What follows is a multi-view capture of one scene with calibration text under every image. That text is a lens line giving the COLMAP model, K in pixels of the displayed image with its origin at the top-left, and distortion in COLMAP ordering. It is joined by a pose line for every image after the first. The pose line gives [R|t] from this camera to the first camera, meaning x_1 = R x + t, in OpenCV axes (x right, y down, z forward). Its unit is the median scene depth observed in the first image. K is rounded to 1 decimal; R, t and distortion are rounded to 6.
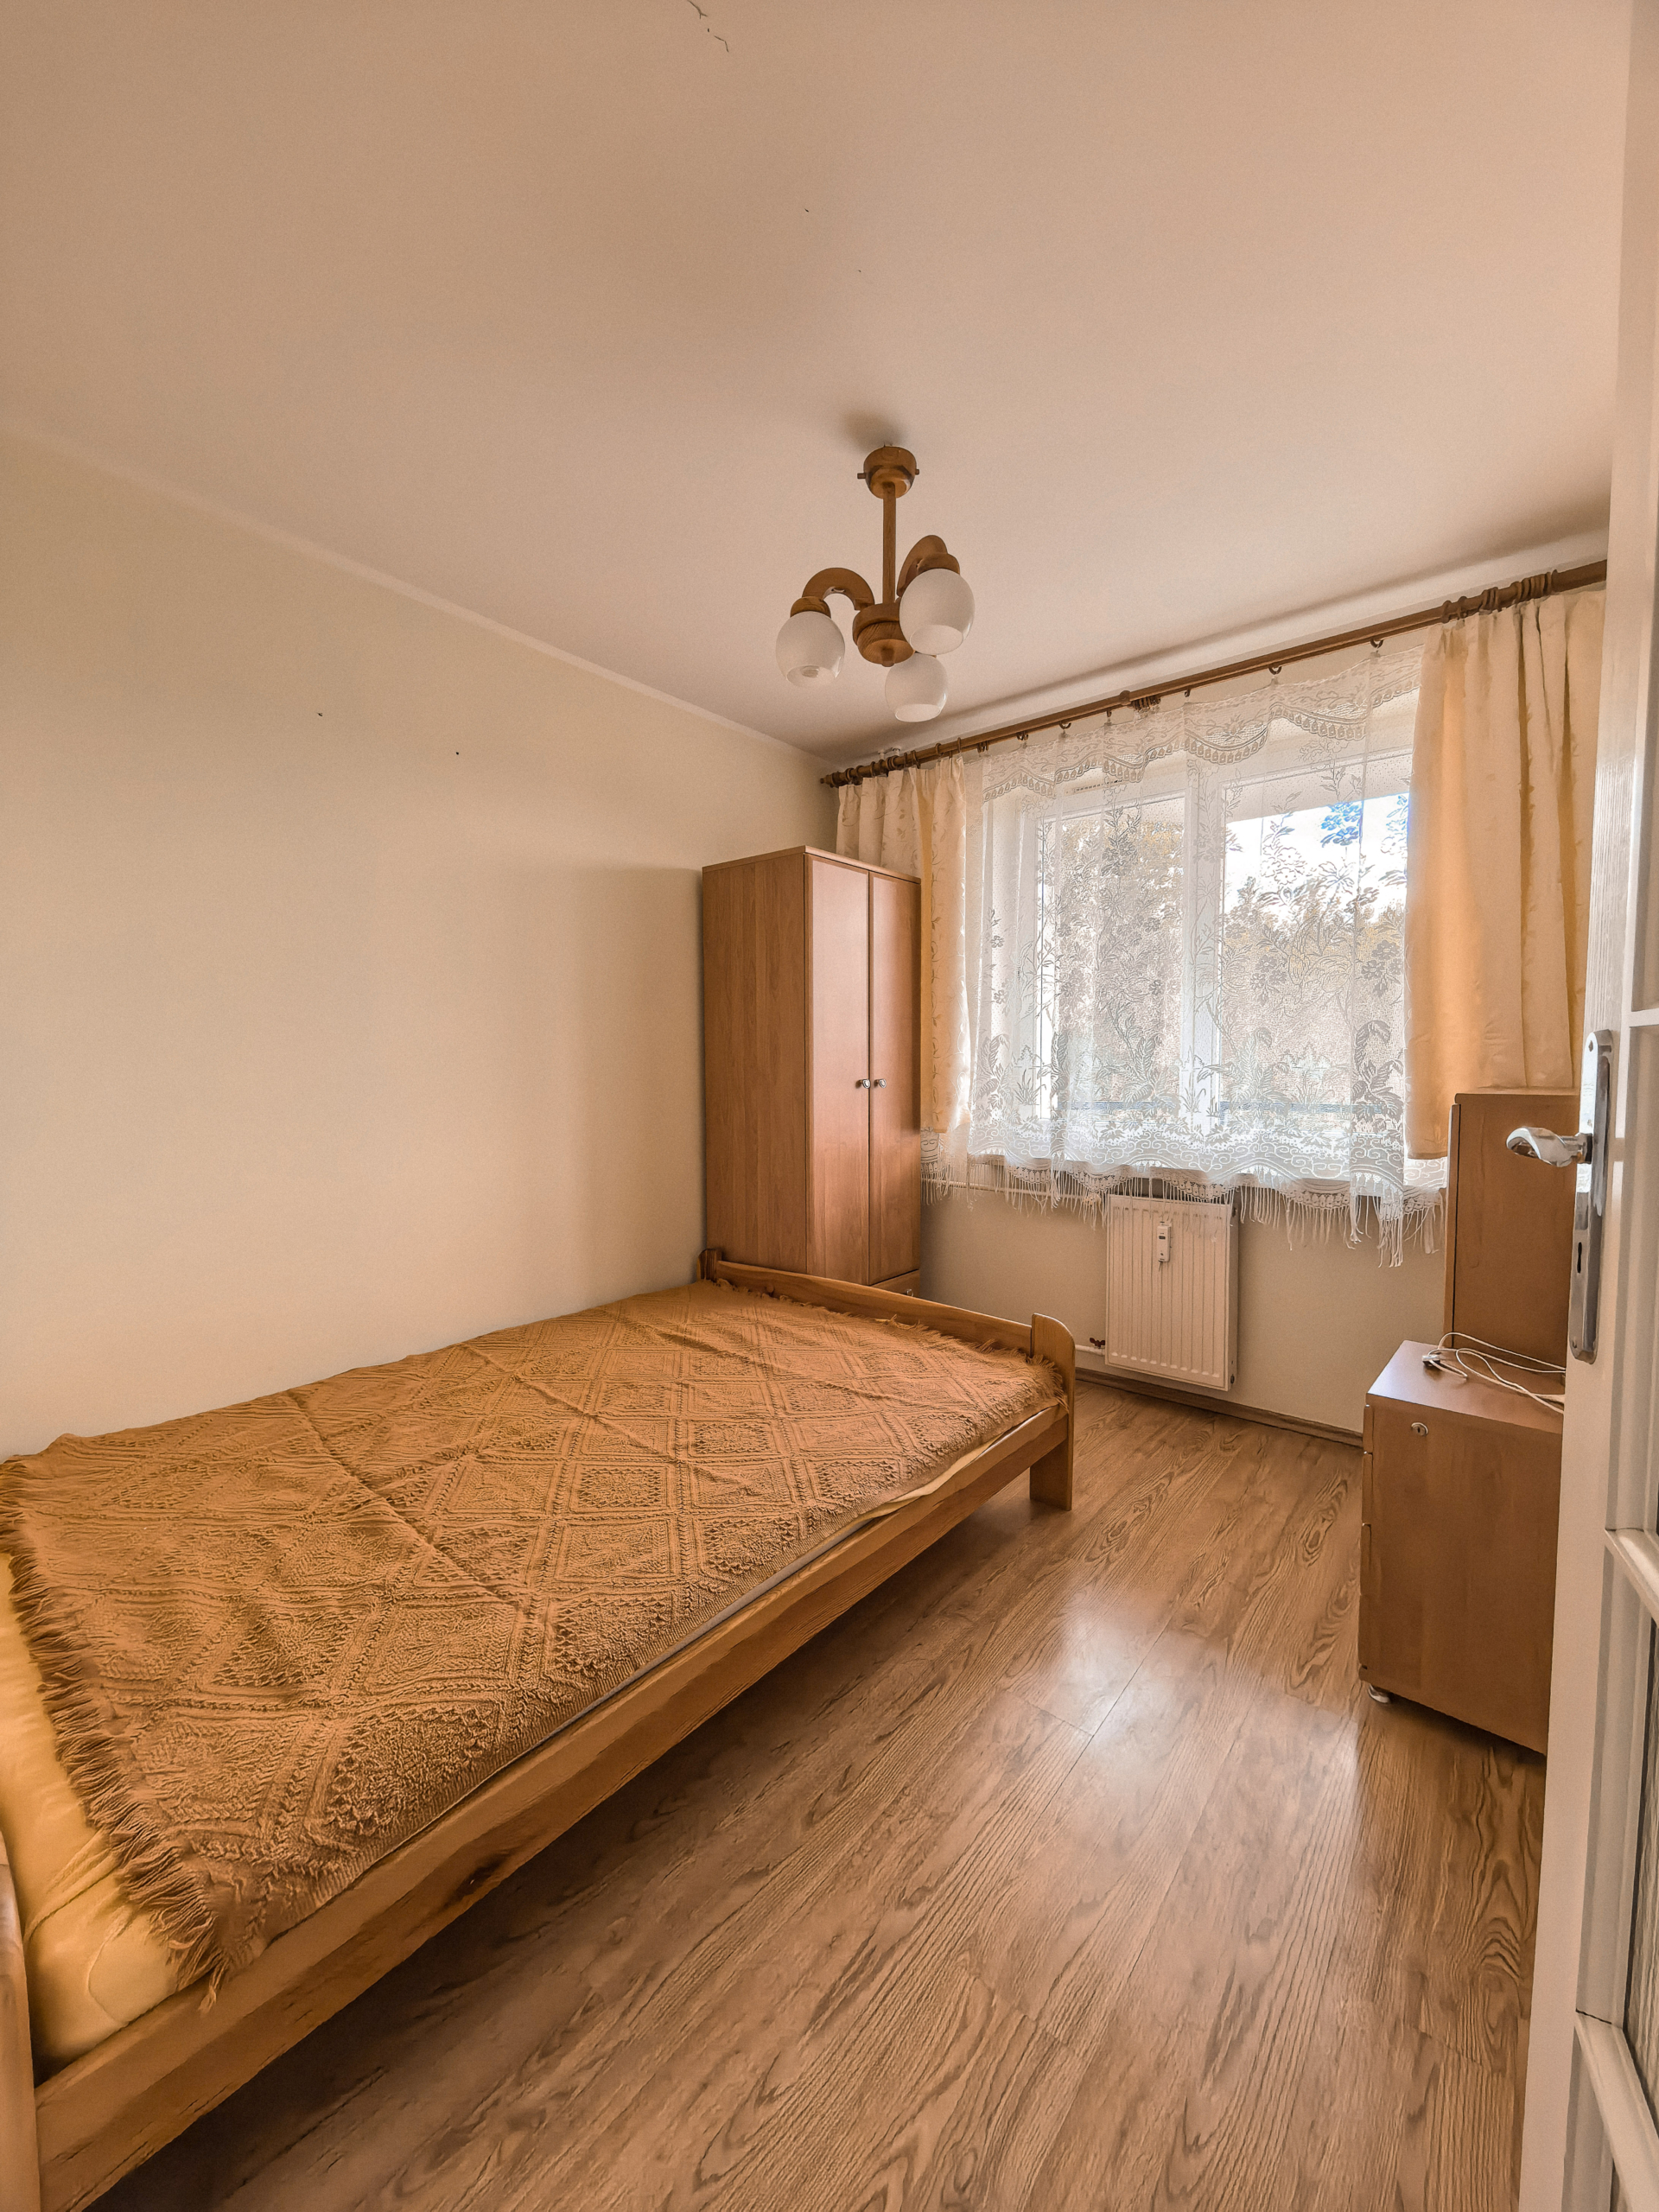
lens RADIAL K [[871.9, 0, 840.1], [0, 871.9, 1098.3], [0, 0, 1]] dist [0.001941, 0.000373]
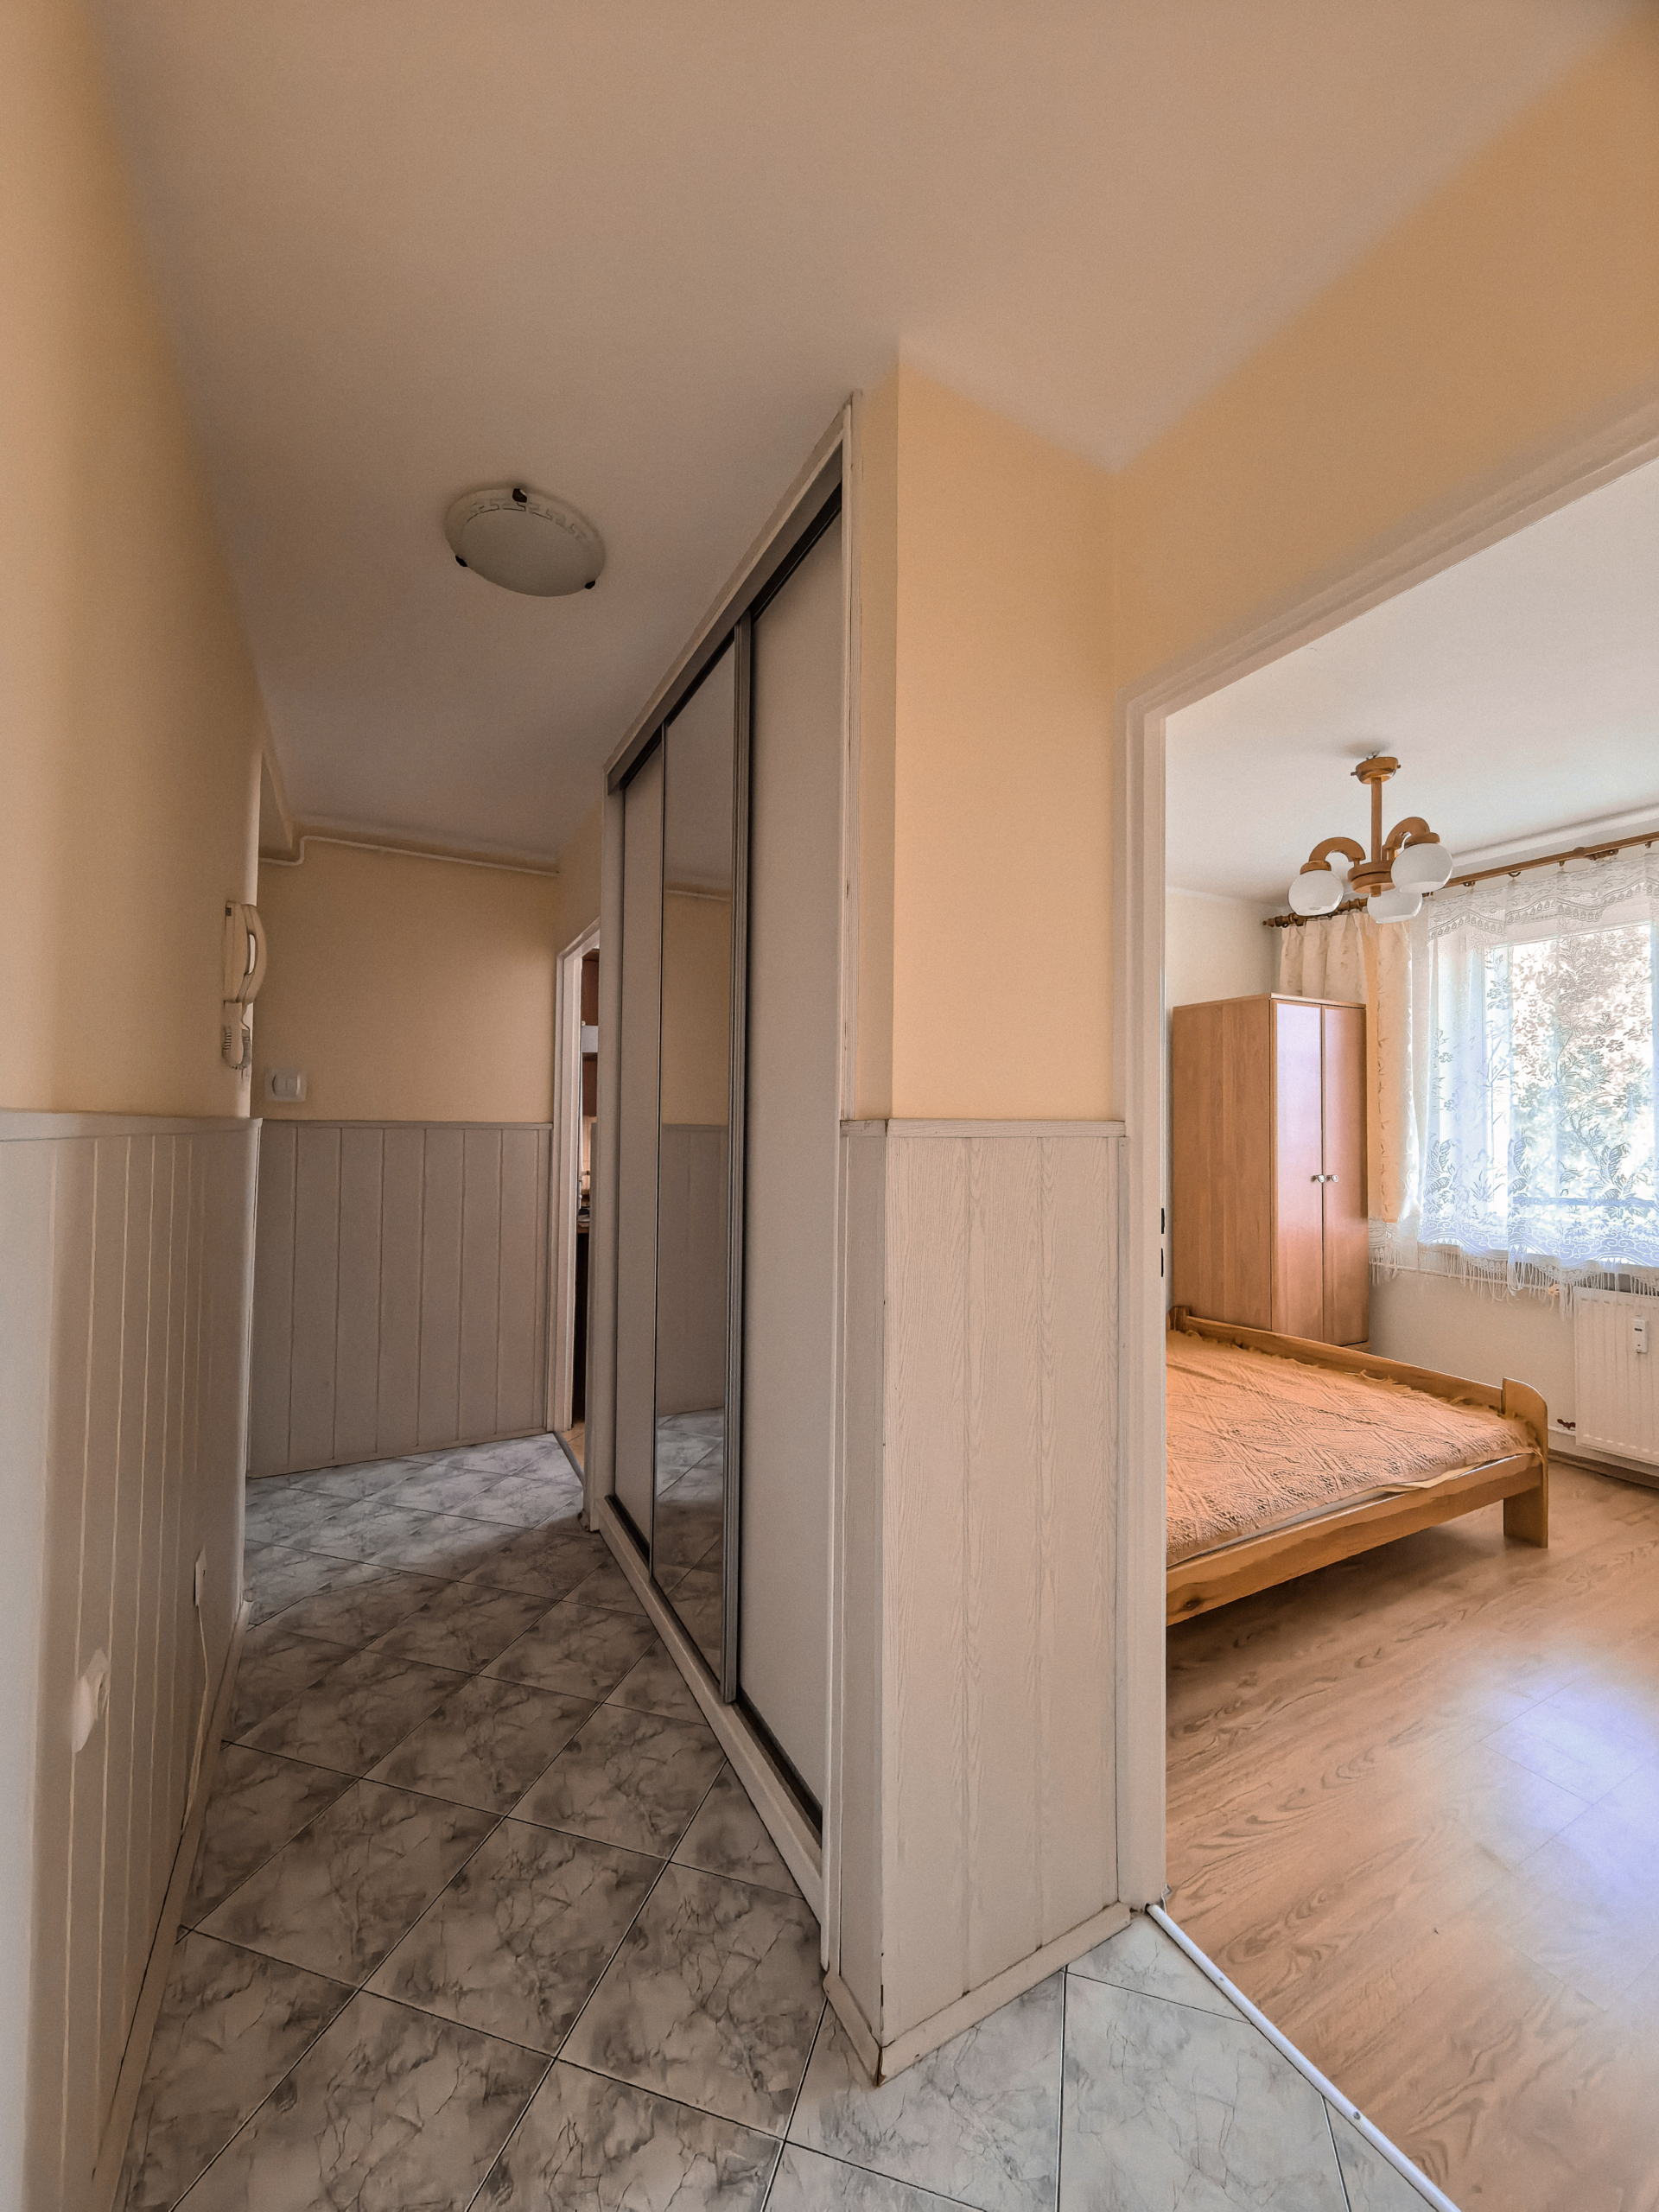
lens RADIAL K [[871.9, 0, 830.5], [0, 871.9, 1100.1], [0, 0, 1]] dist [0.001941, 0.000373]
pose [[0.923309, -0.001370, -0.384054, -0.148435], [-0.026889, 0.997309, -0.068202, -0.027267], [0.383114, 0.073299, 0.920788, -0.429300]]
